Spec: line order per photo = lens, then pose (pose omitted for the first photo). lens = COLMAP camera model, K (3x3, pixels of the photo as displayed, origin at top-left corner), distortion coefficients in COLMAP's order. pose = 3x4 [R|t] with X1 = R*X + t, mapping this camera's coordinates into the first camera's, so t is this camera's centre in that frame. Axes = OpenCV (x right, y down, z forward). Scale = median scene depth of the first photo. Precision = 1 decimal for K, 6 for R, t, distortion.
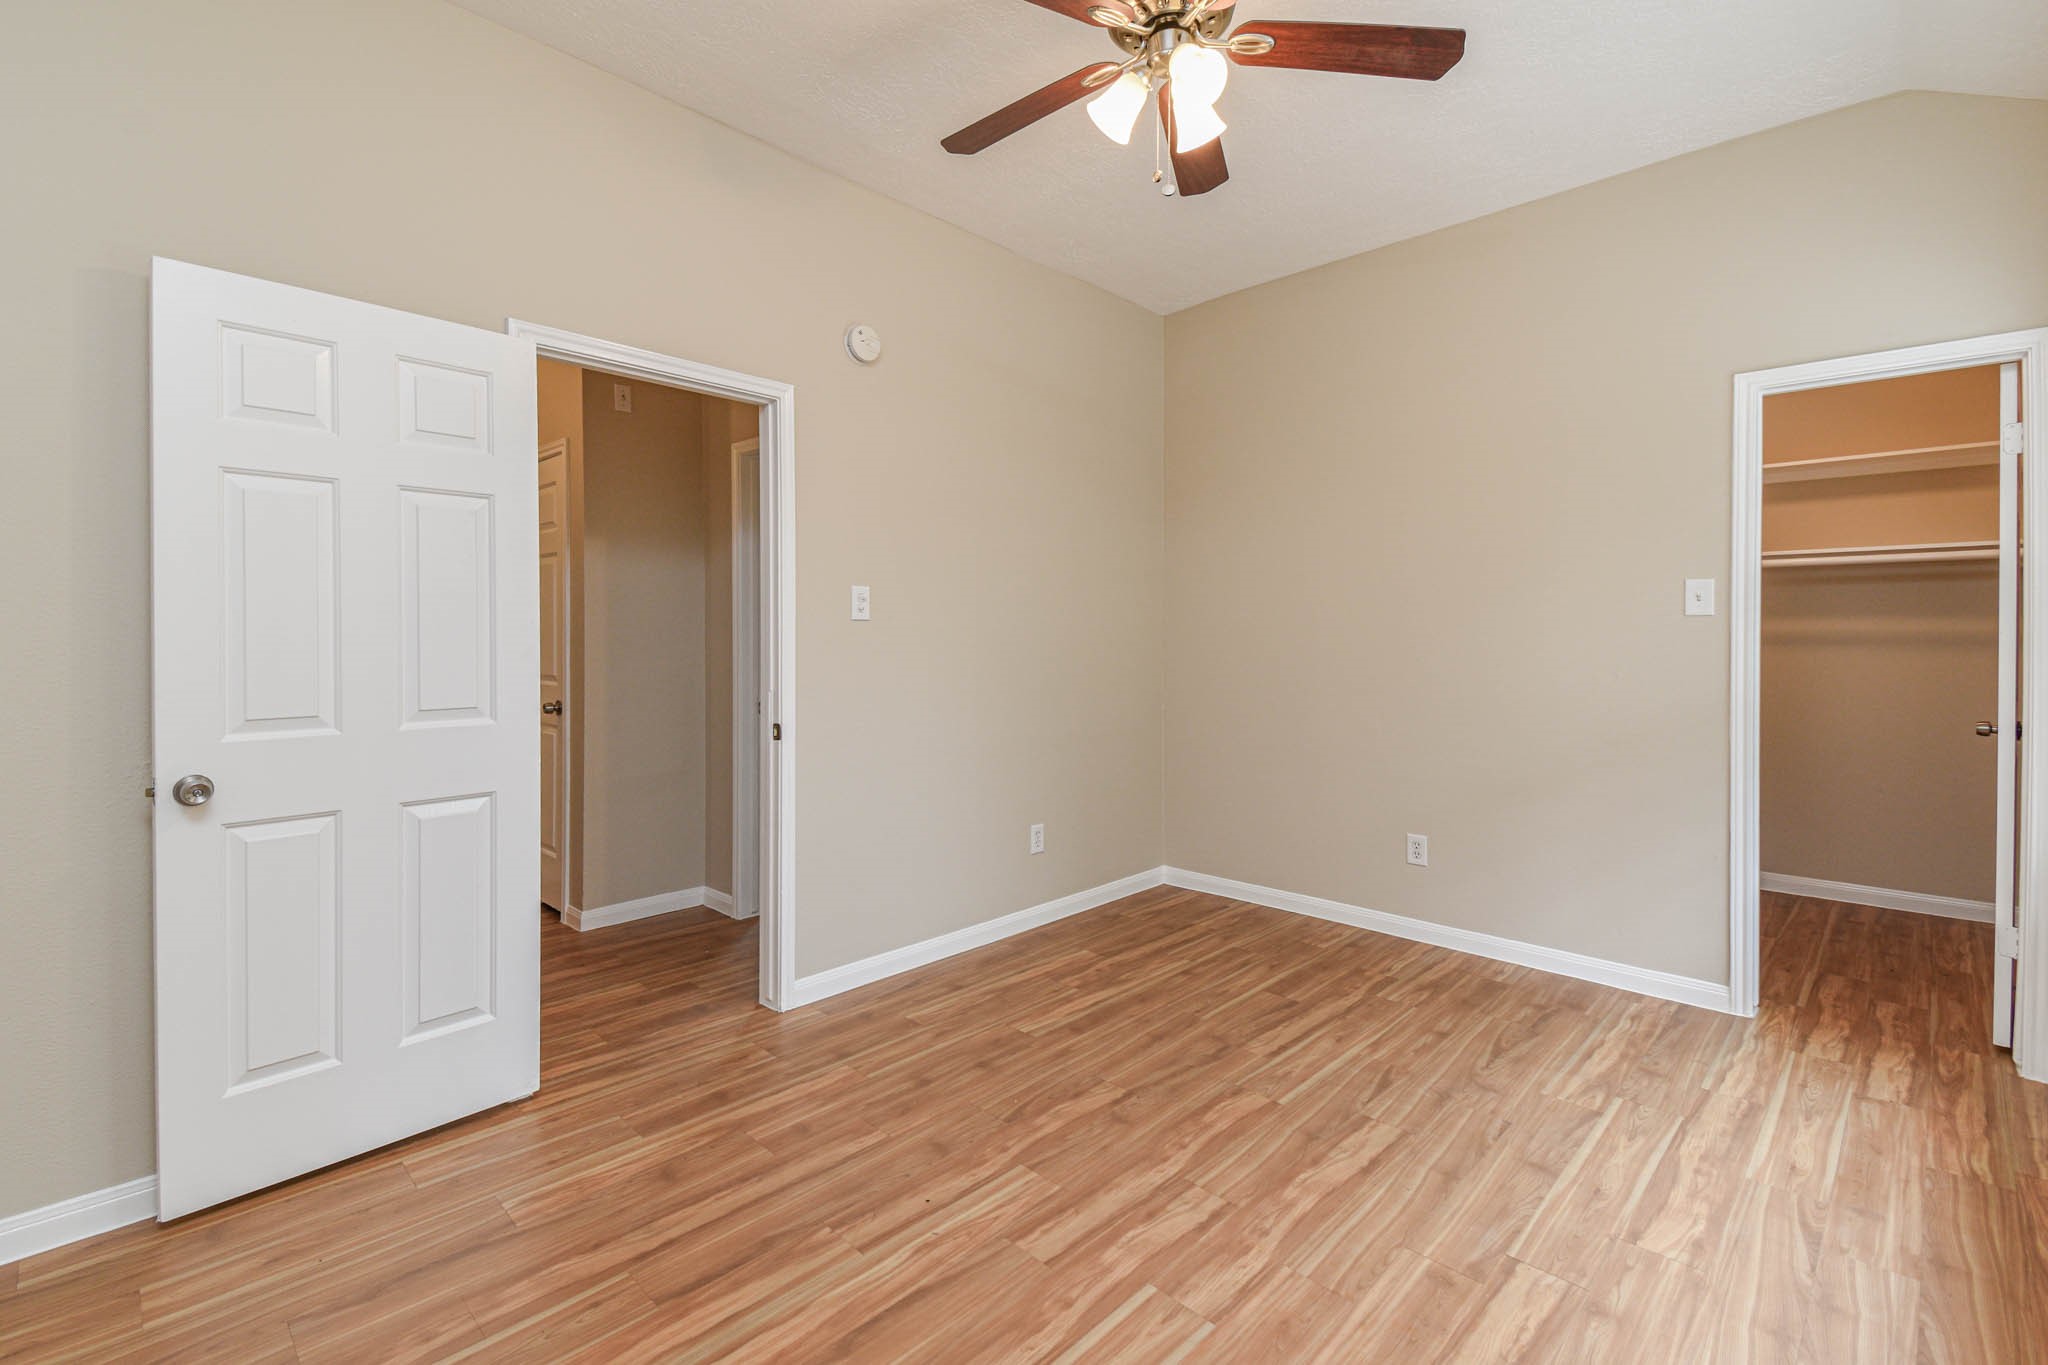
lens RADIAL K [[916.9, 0, 993.7], [0, 916.9, 637.7], [0, 0, 1]] dist [0.024451, -0.014667]
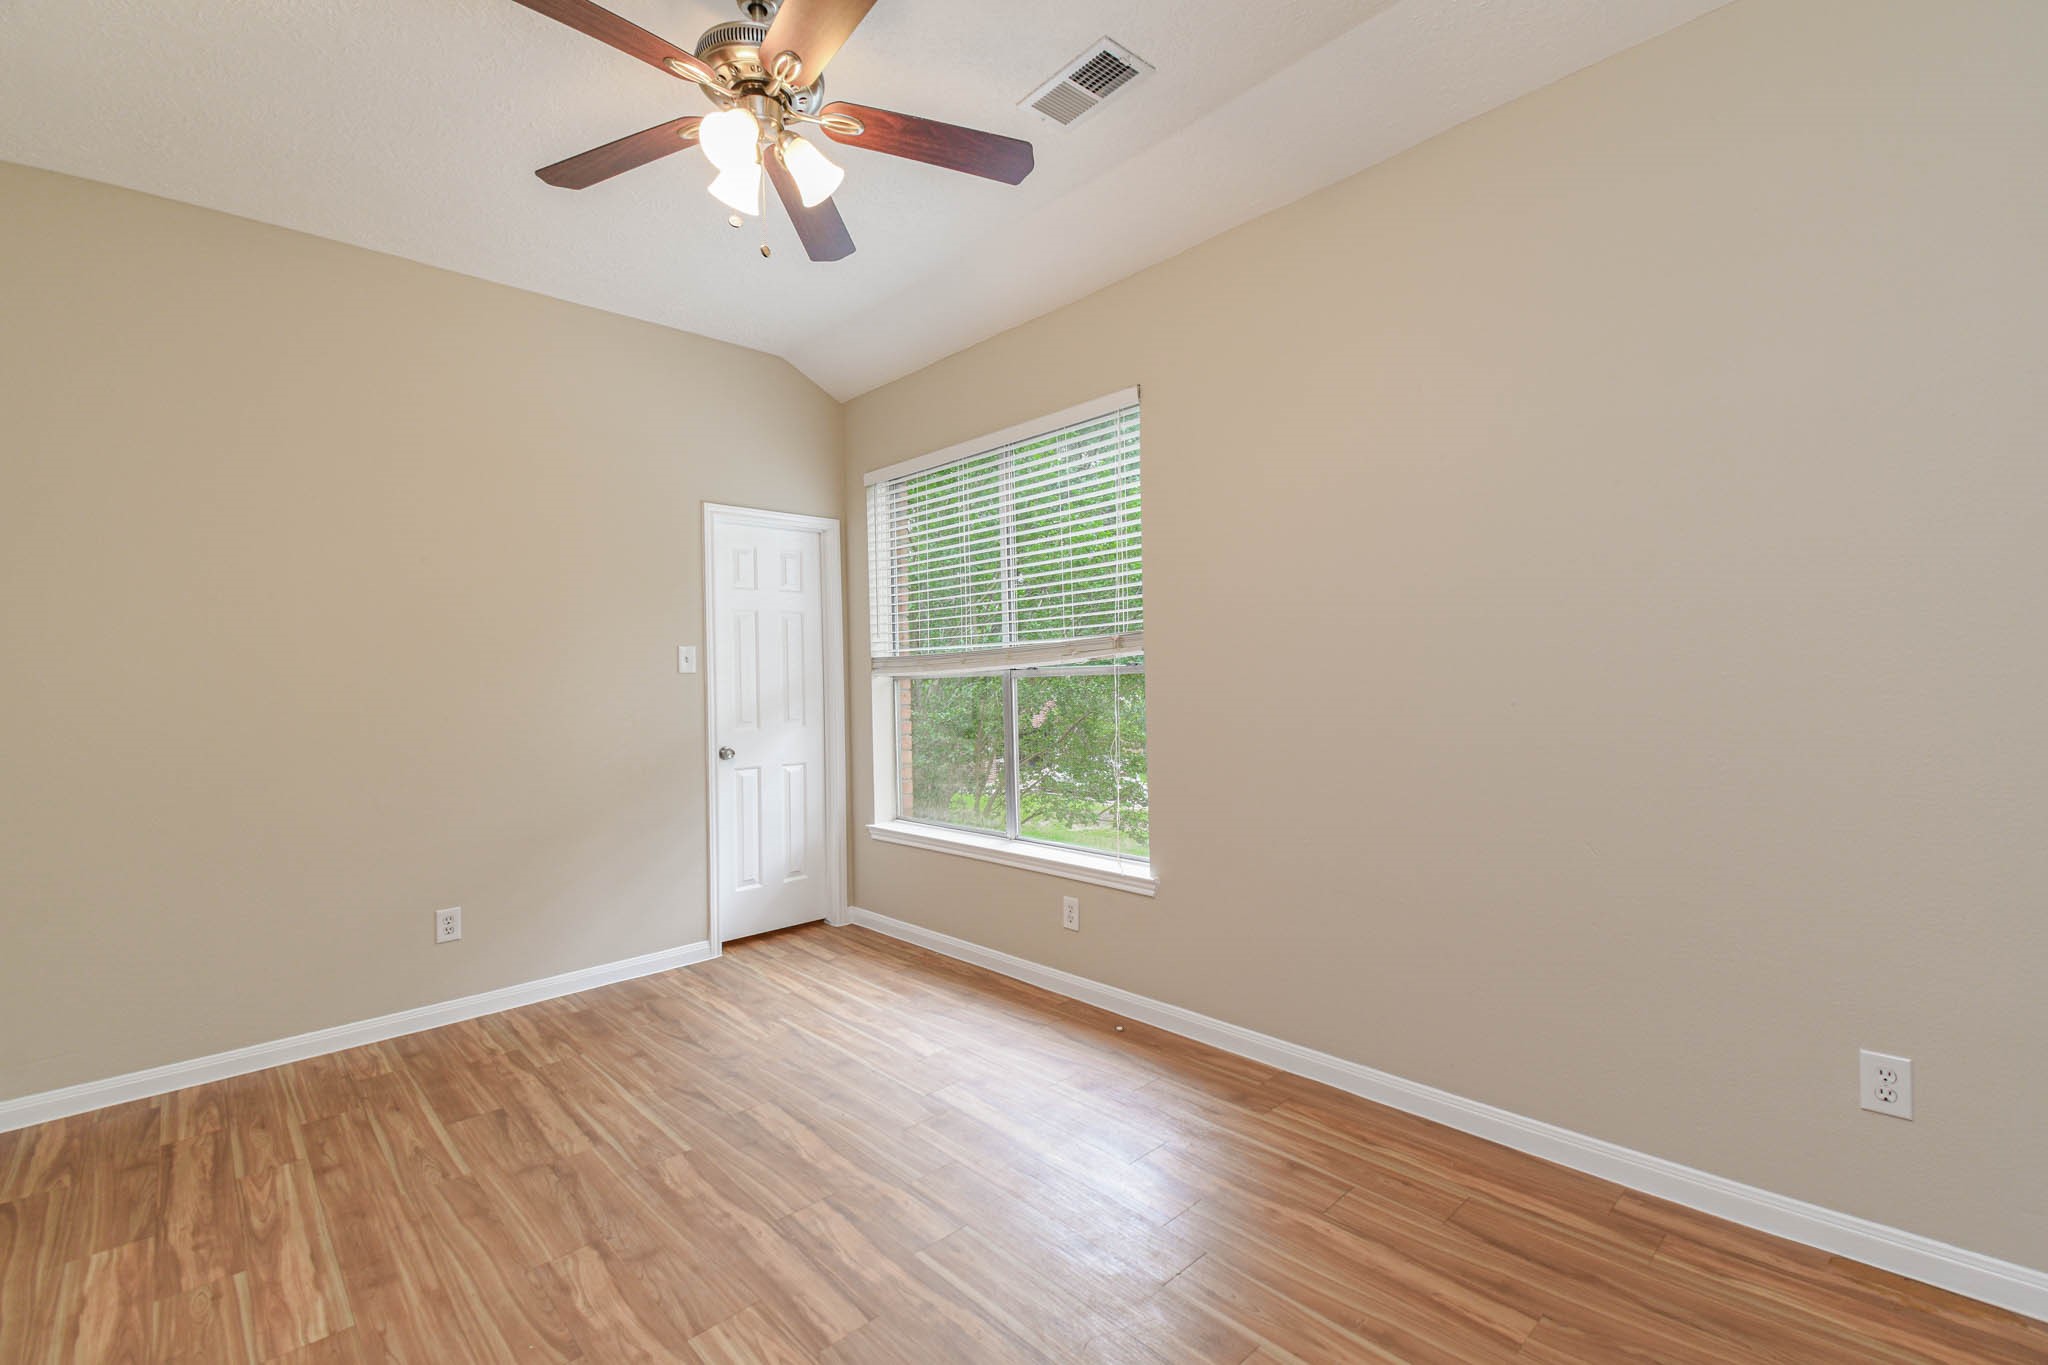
lens RADIAL K [[916.9, 0, 1028.7], [0, 916.9, 663.9], [0, 0, 1]] dist [0.024451, -0.014667]
pose [[-0.004308, 0.016347, 0.999857, -0.583816], [0.027029, 0.999503, -0.016225, -0.001875], [-0.999625, 0.026955, -0.004748, 0.505494]]
